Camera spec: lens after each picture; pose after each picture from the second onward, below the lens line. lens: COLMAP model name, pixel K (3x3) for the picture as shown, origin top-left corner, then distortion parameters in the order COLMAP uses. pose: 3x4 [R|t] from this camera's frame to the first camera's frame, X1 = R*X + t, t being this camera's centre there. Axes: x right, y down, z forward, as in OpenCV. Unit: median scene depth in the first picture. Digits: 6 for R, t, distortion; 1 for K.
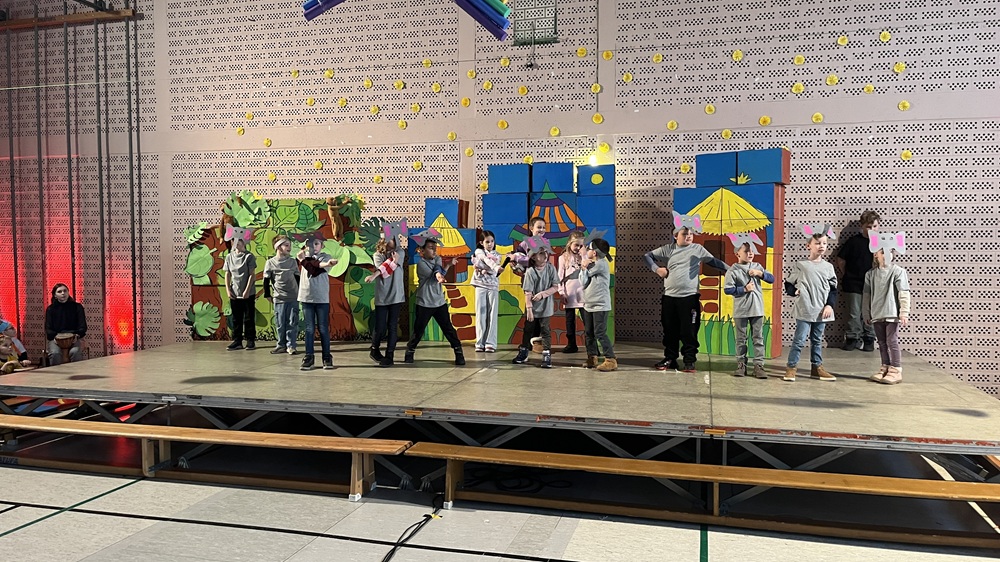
lens RADIAL K [[755.7, 0, 499.0], [0, 755.7, 283.5], [0, 0, 1]] dist [0.036639, -0.036590]
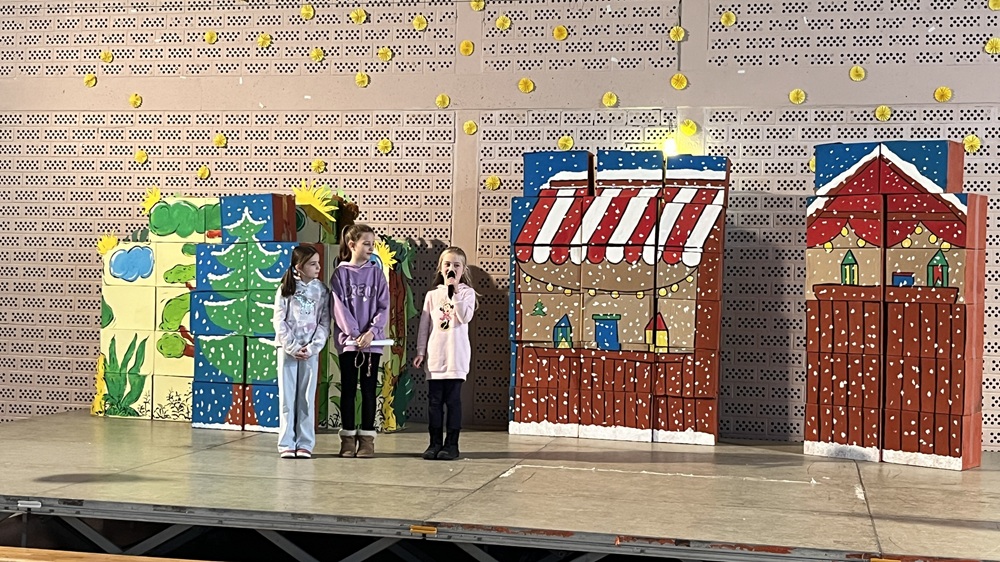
lens RADIAL K [[1339.4, 0, 502.7], [0, 1339.4, 291.0], [0, 0, 1]] dist [0.049548, 0.000000]
pose [[0.998750, 0.026492, 0.042391, -0.059045], [-0.024629, 0.998733, -0.043889, 0.008465], [-0.043500, 0.042790, 0.998137, -0.098868]]
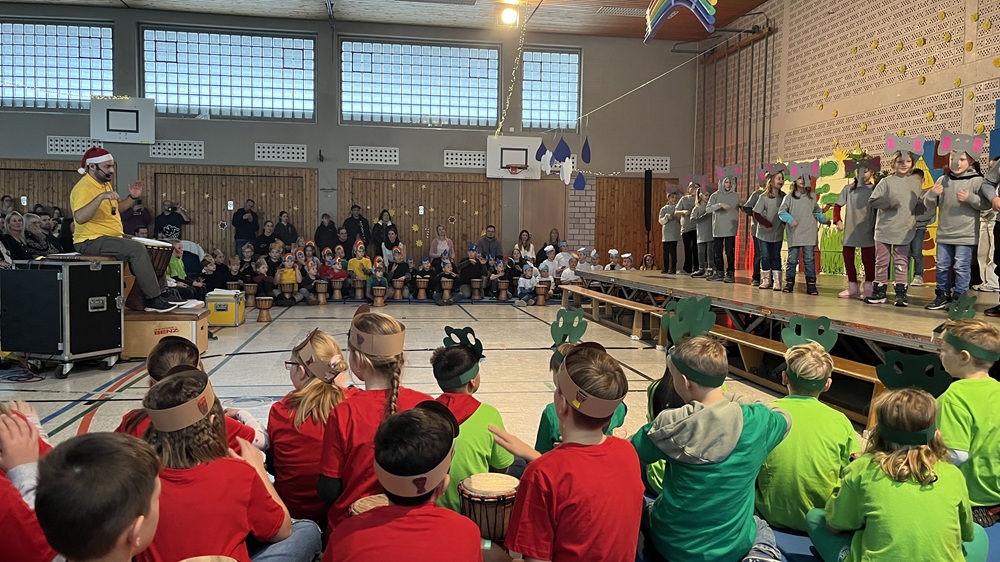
lens RADIAL K [[755.7, 0, 492.1], [0, 755.7, 282.6], [0, 0, 1]] dist [0.036639, -0.036590]
pose [[0.398421, 0.064112, -0.914959, 0.671491], [-0.053796, 0.997470, 0.046468, 0.060336], [0.915624, 0.030707, 0.400862, 0.038597]]
